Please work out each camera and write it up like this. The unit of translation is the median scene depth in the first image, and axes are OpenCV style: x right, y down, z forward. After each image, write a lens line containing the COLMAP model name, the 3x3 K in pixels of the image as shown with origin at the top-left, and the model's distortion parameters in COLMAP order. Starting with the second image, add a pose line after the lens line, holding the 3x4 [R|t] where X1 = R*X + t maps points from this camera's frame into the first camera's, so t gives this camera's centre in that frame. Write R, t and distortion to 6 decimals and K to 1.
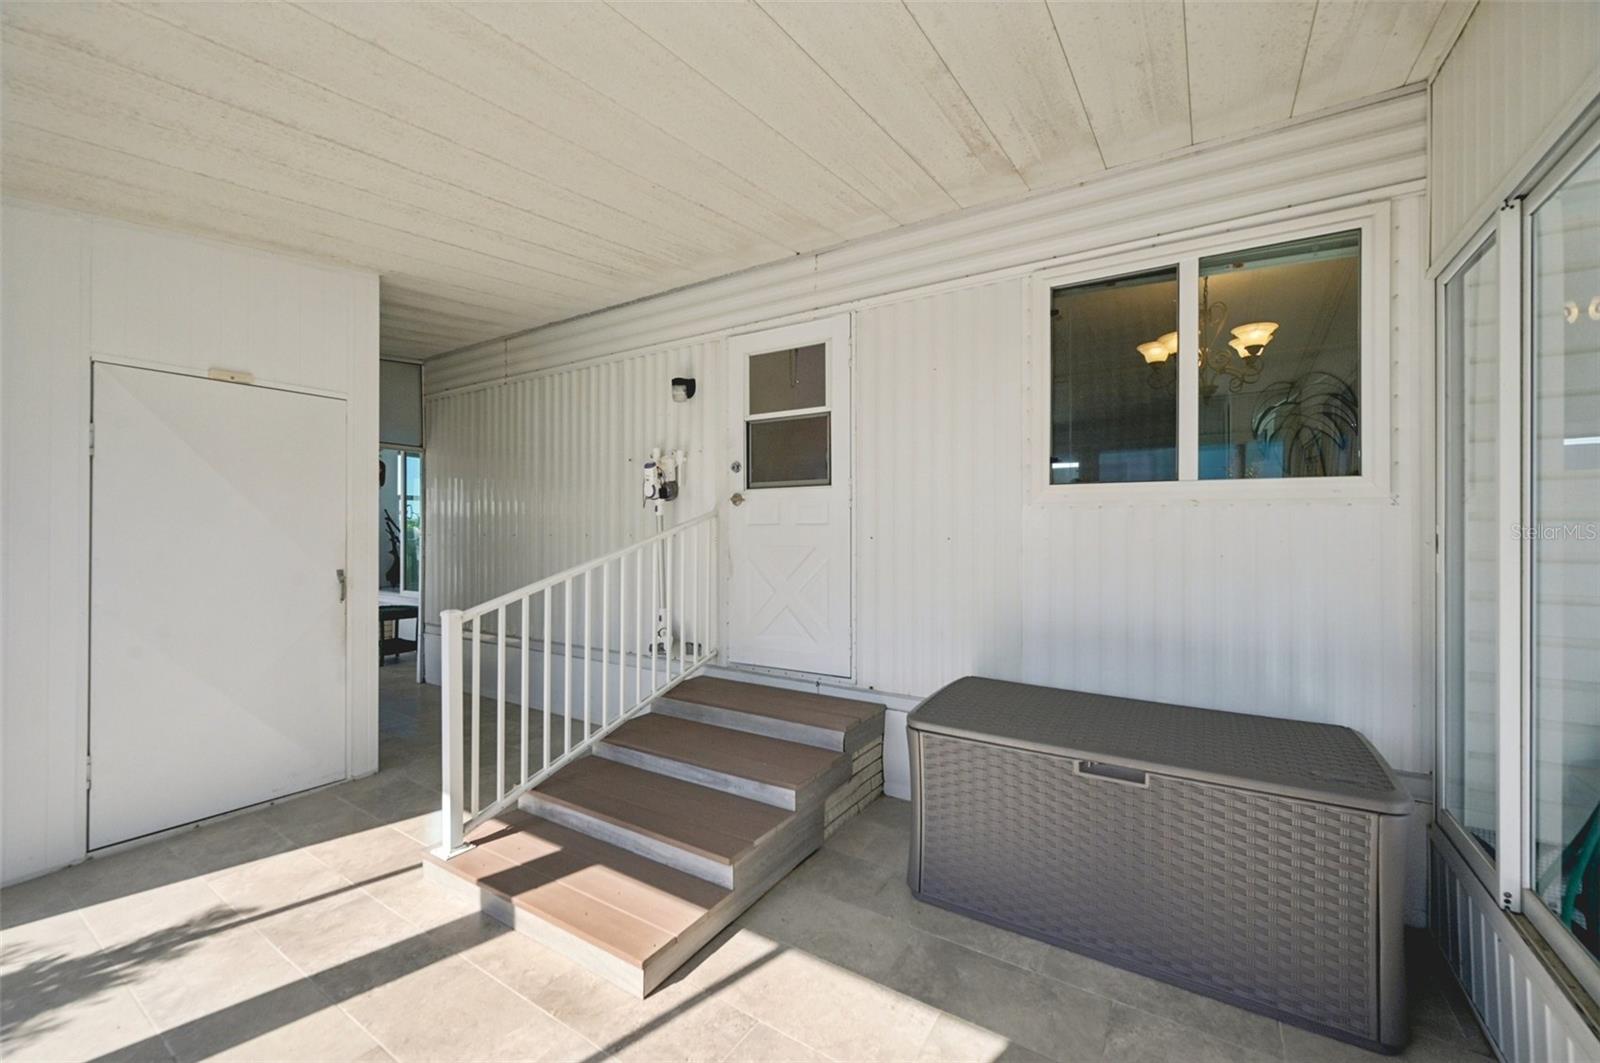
lens RADIAL K [[633.7, 0, 806.0], [0, 633.7, 529.9], [0, 0, 1]] dist [-0.003529, 0.000184]
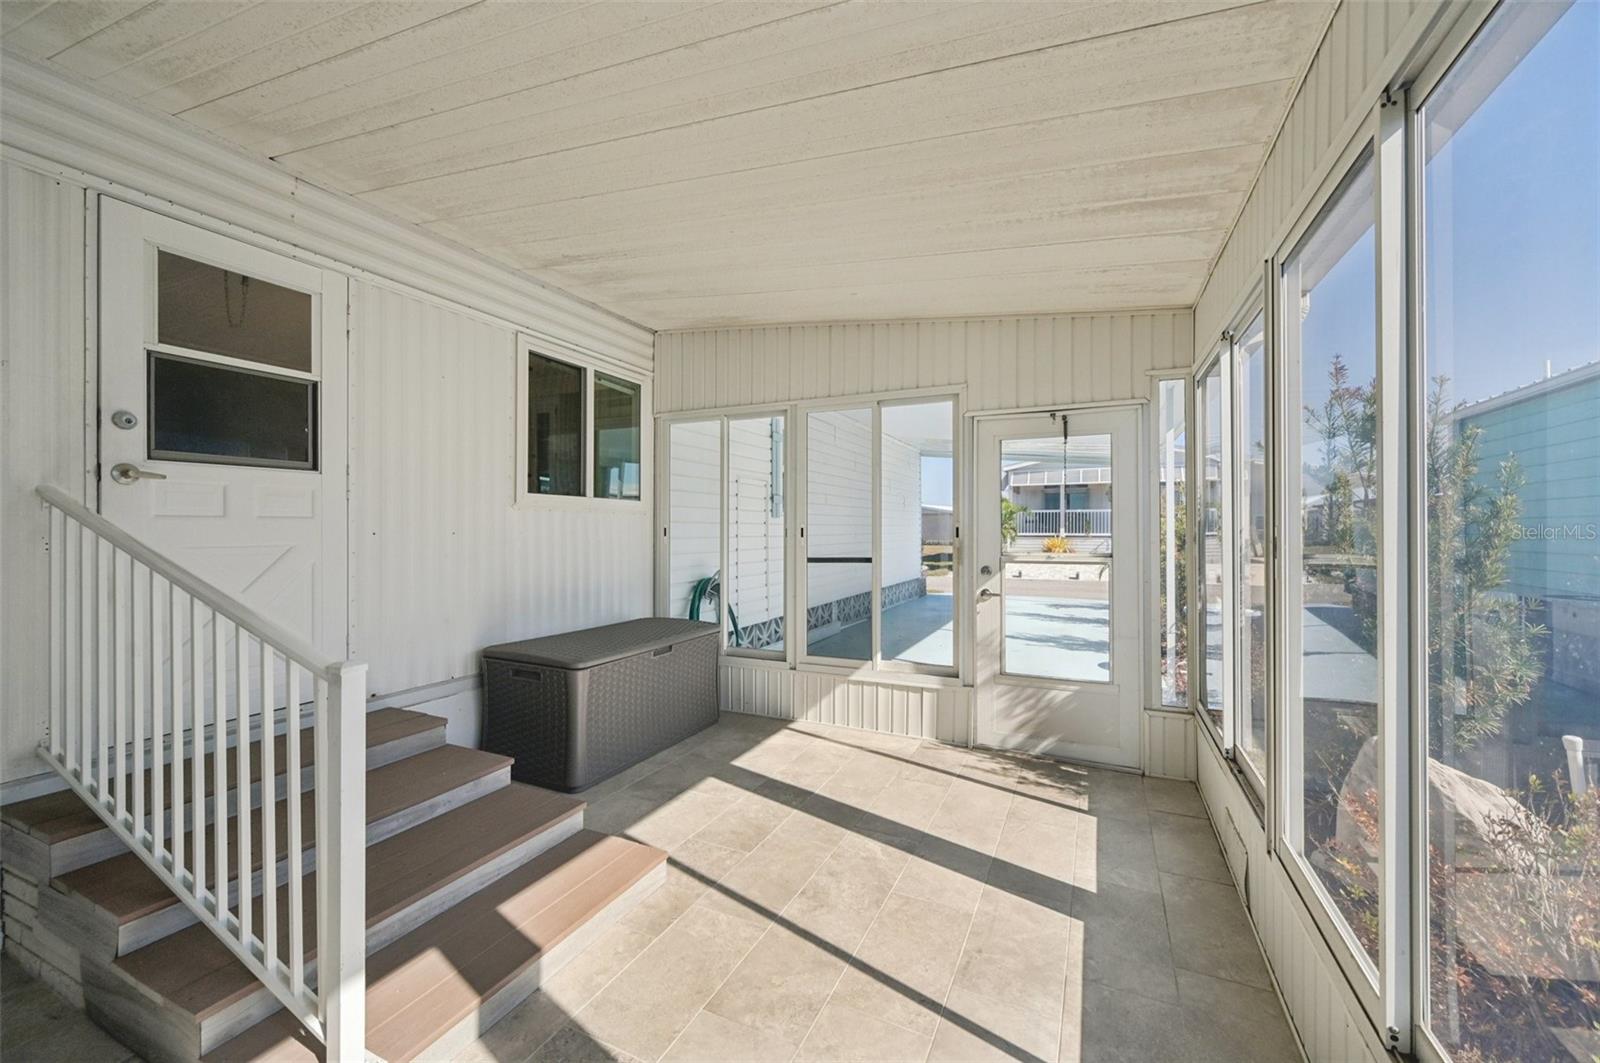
lens RADIAL K [[633.7, 0, 801.7], [0, 633.7, 526.9], [0, 0, 1]] dist [-0.003529, 0.000184]
pose [[-0.128994, -0.000137, 0.991645, -1.069834], [-0.001489, 0.999999, -0.000055, 0.002339], [-0.991644, -0.001484, -0.128994, 0.595437]]
